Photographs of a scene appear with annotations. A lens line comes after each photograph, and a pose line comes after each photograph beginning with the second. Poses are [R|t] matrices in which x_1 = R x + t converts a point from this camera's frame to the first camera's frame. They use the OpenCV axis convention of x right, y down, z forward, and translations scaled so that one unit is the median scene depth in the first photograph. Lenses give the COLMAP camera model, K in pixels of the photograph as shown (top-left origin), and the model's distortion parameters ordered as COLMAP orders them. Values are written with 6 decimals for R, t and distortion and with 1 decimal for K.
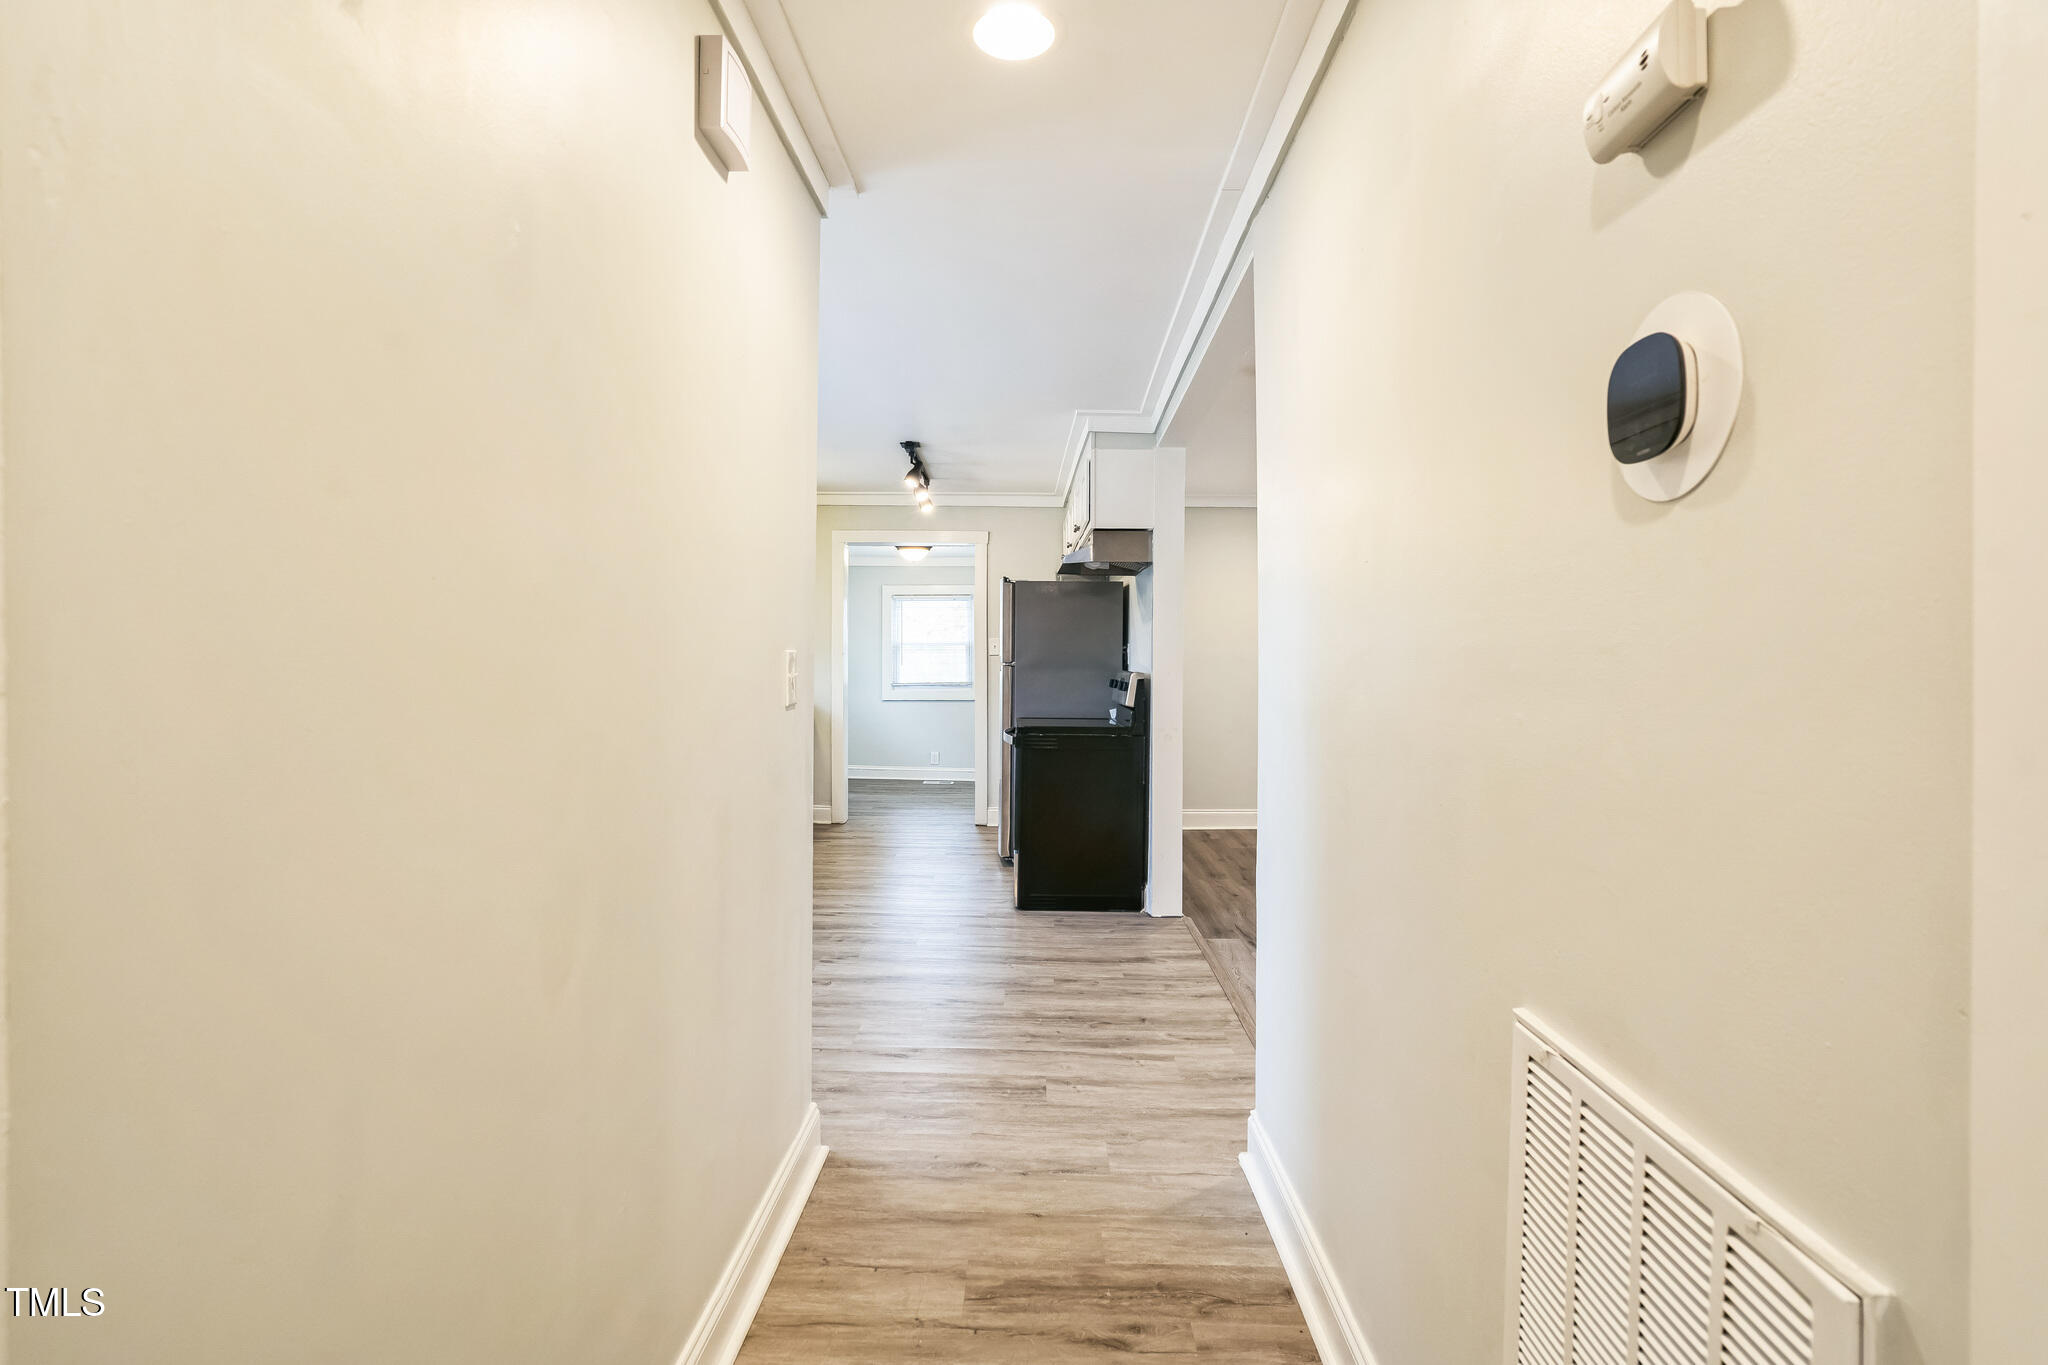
lens RADIAL K [[961.8, 0, 1030.4], [0, 961.8, 671.6], [0, 0, 1]] dist [-0.038362, 0.017747]
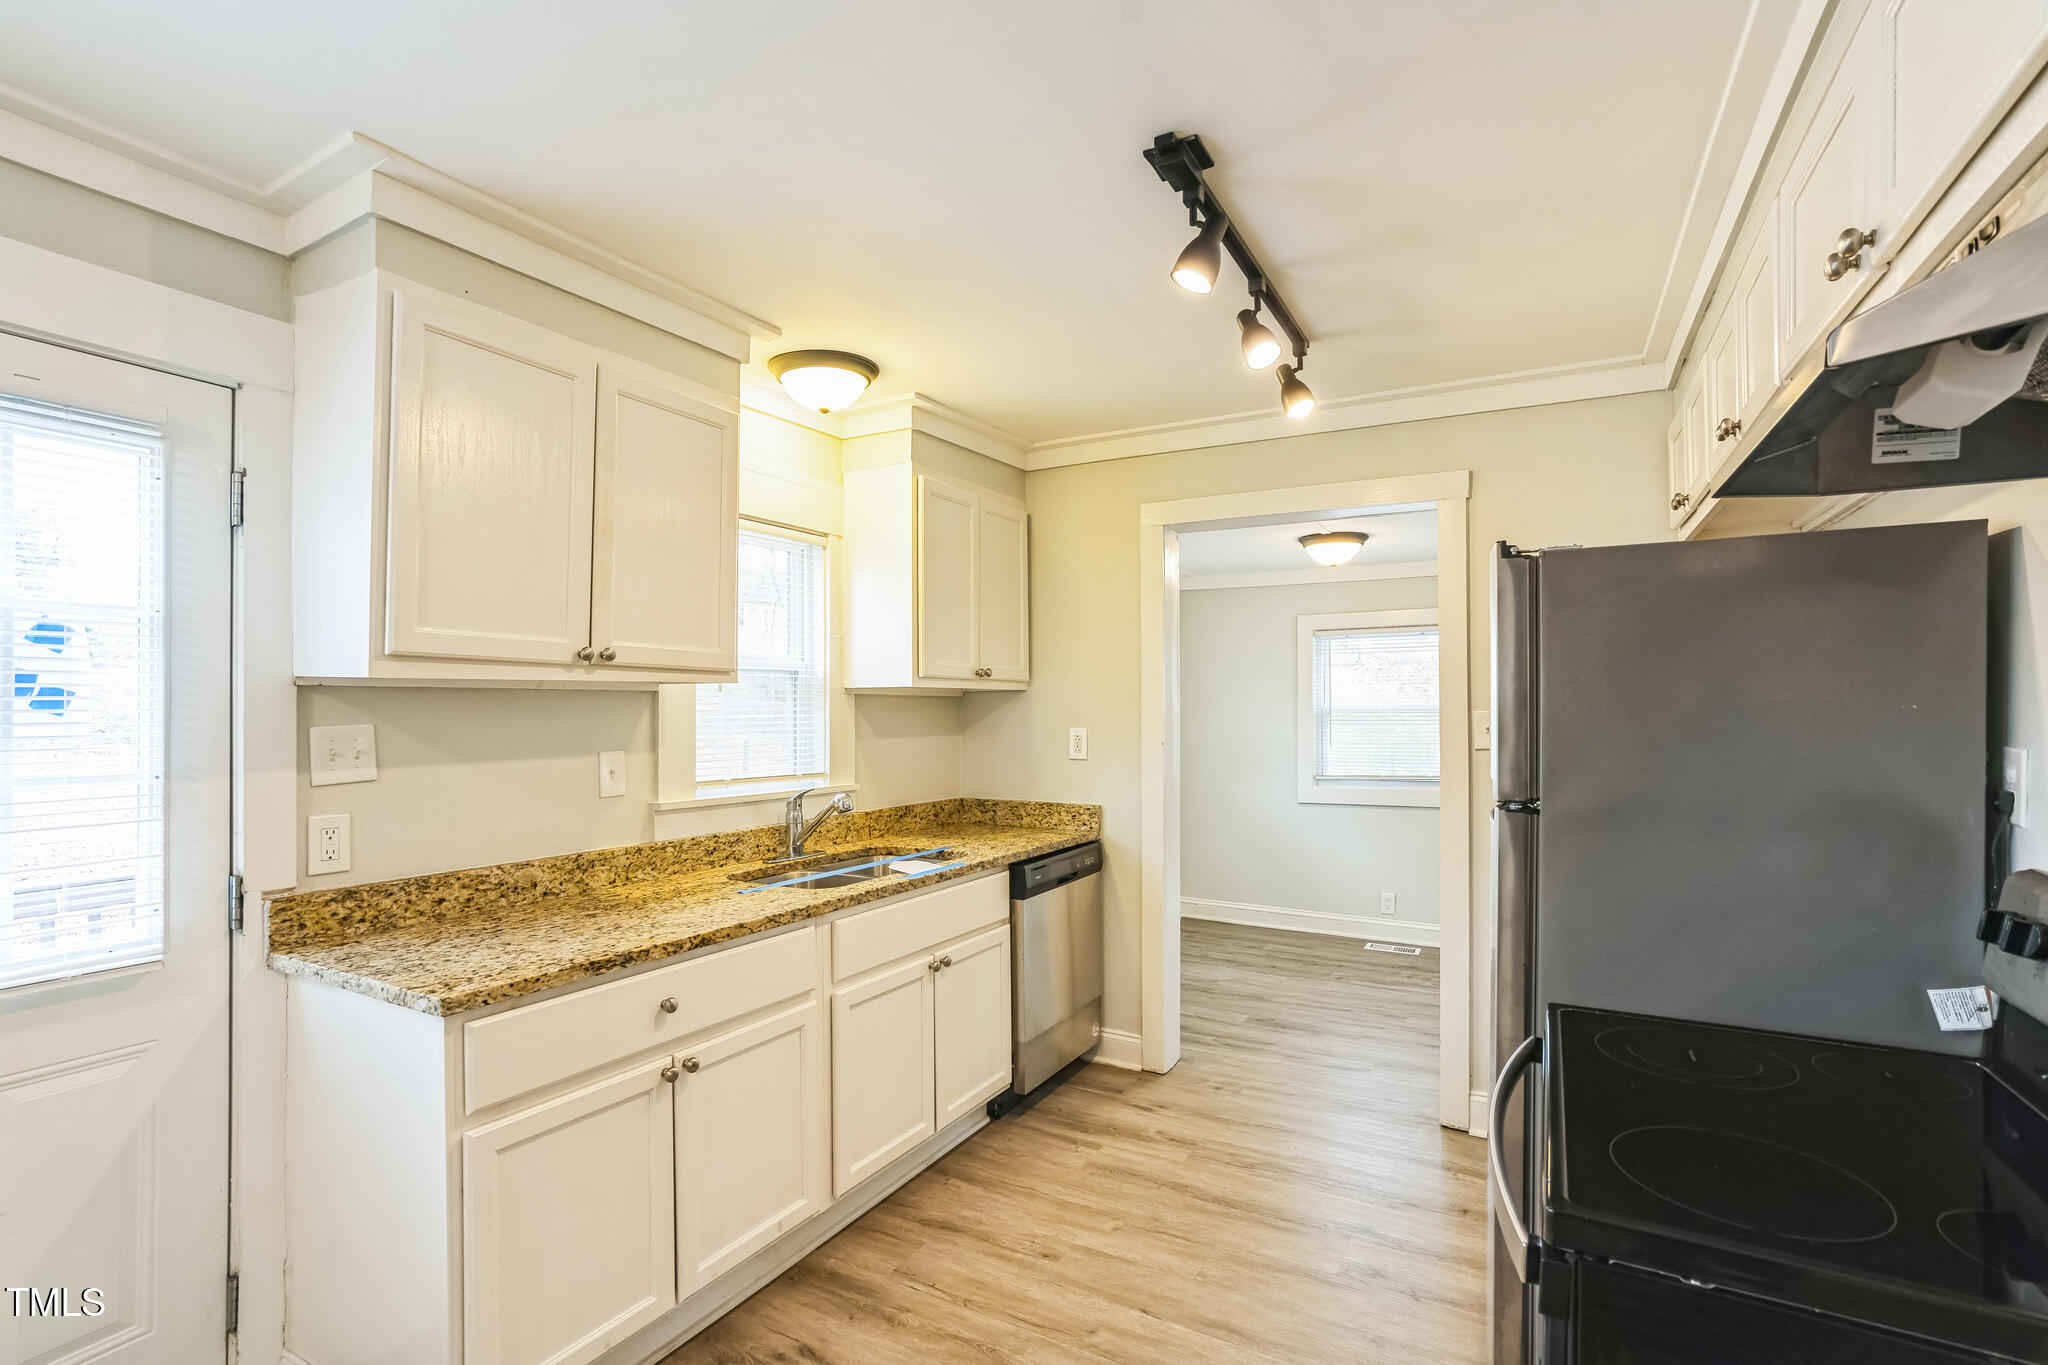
lens RADIAL K [[961.8, 0, 1020.1], [0, 961.8, 713.3], [0, 0, 1]] dist [-0.038362, 0.017747]
pose [[0.869809, -0.005031, -0.493362, -0.011874], [0.000945, 0.999963, -0.008531, -0.044137], [0.493387, 0.006954, 0.869782, 0.763152]]
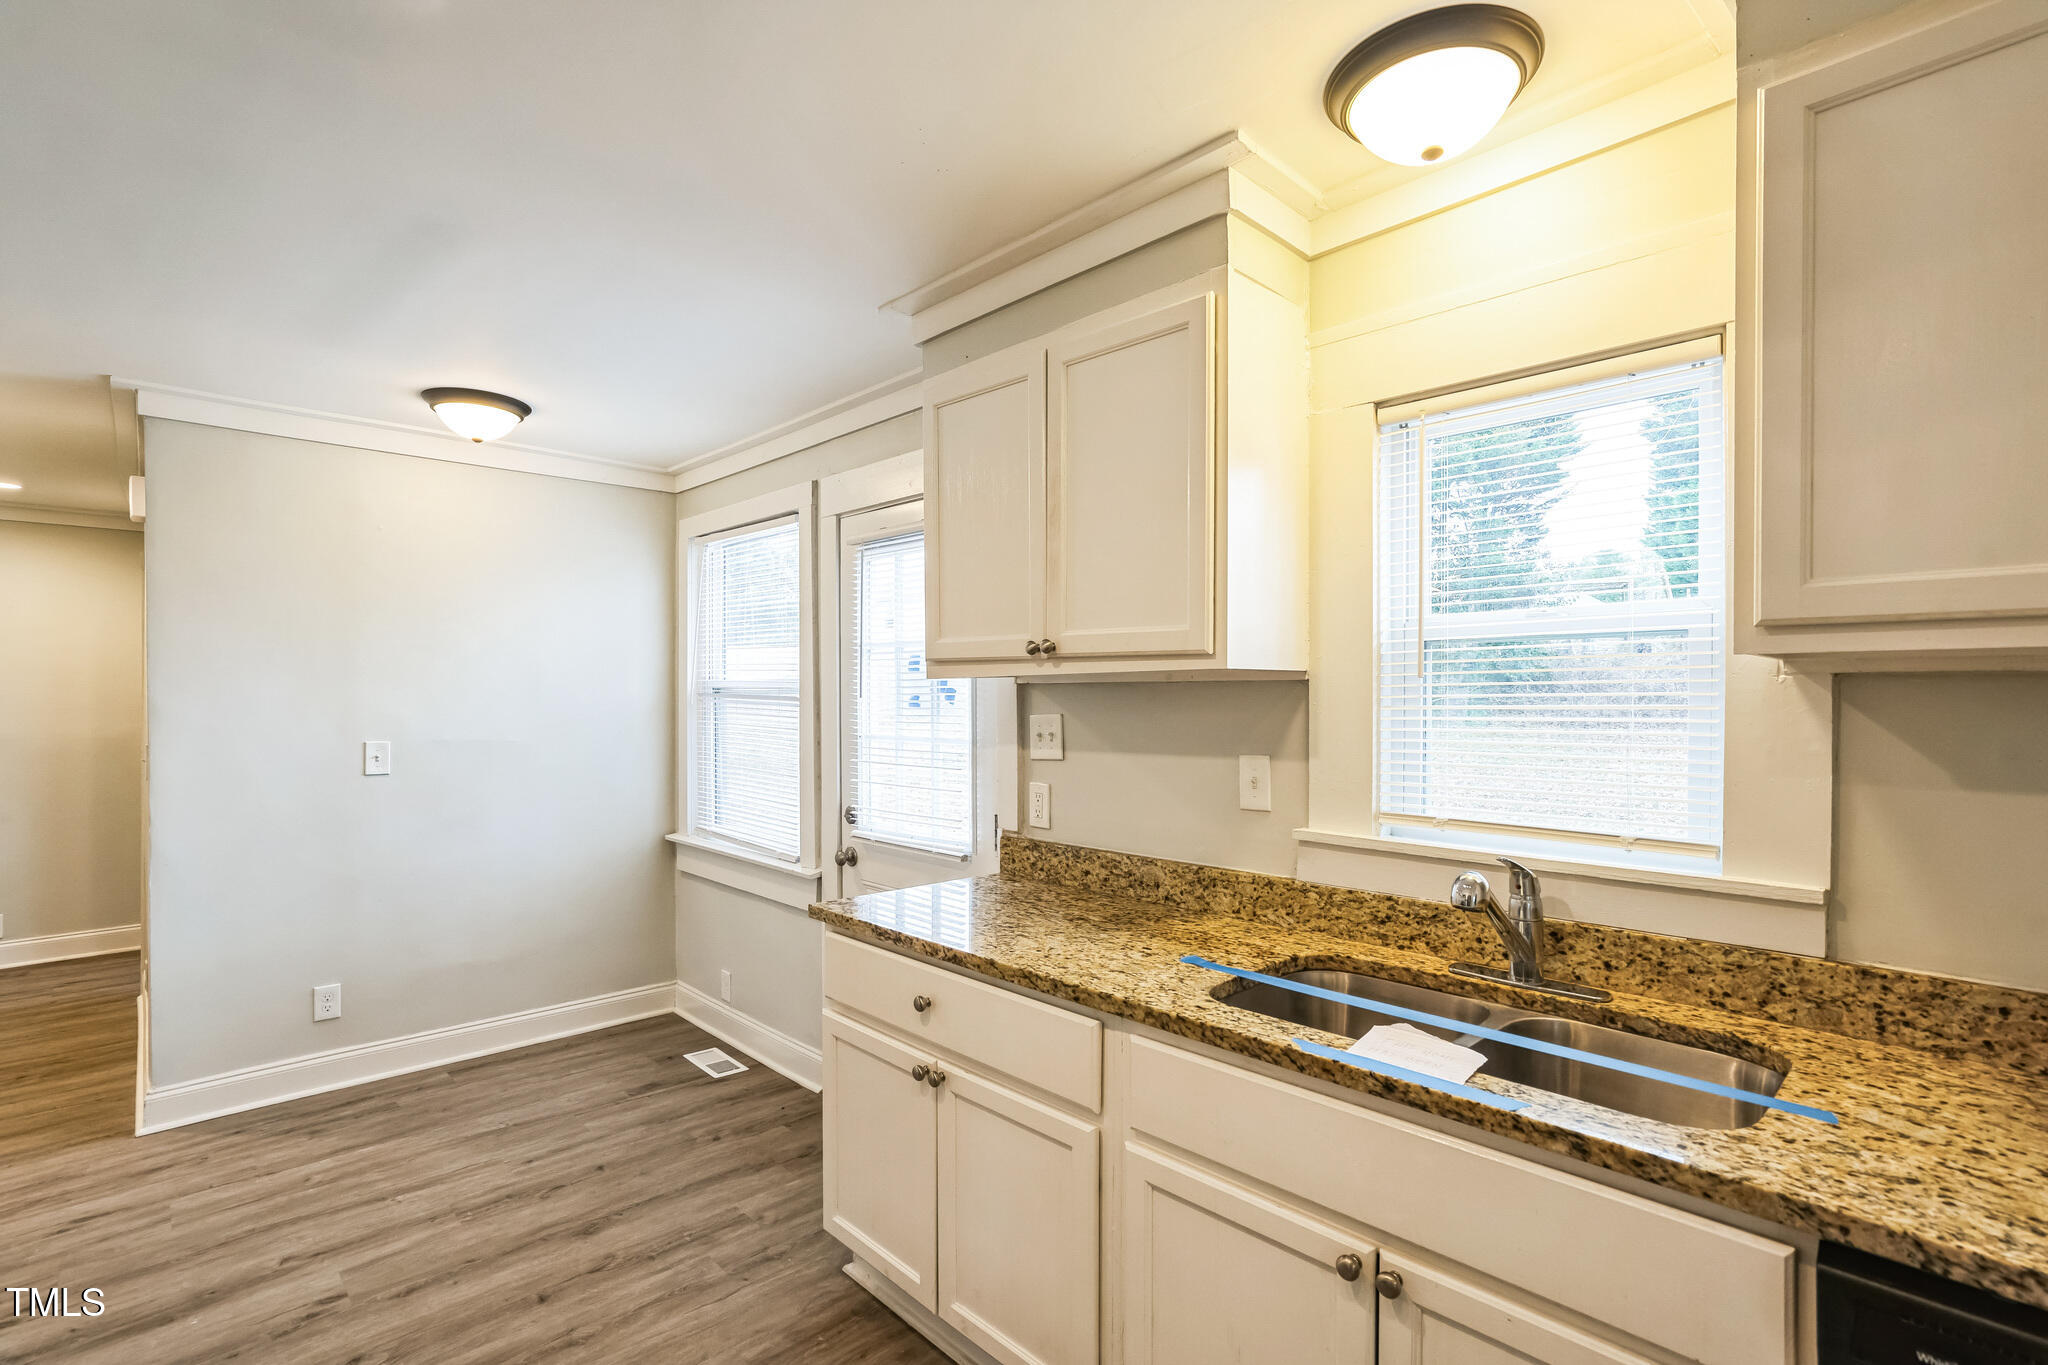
lens RADIAL K [[961.8, 0, 1034.3], [0, 961.8, 698.0], [0, 0, 1]] dist [-0.038362, 0.017747]
pose [[-0.716759, -0.001436, -0.697320, -0.094764], [-0.011448, 0.999887, 0.009707, -0.057045], [0.697227, 0.014941, -0.716694, 1.364788]]
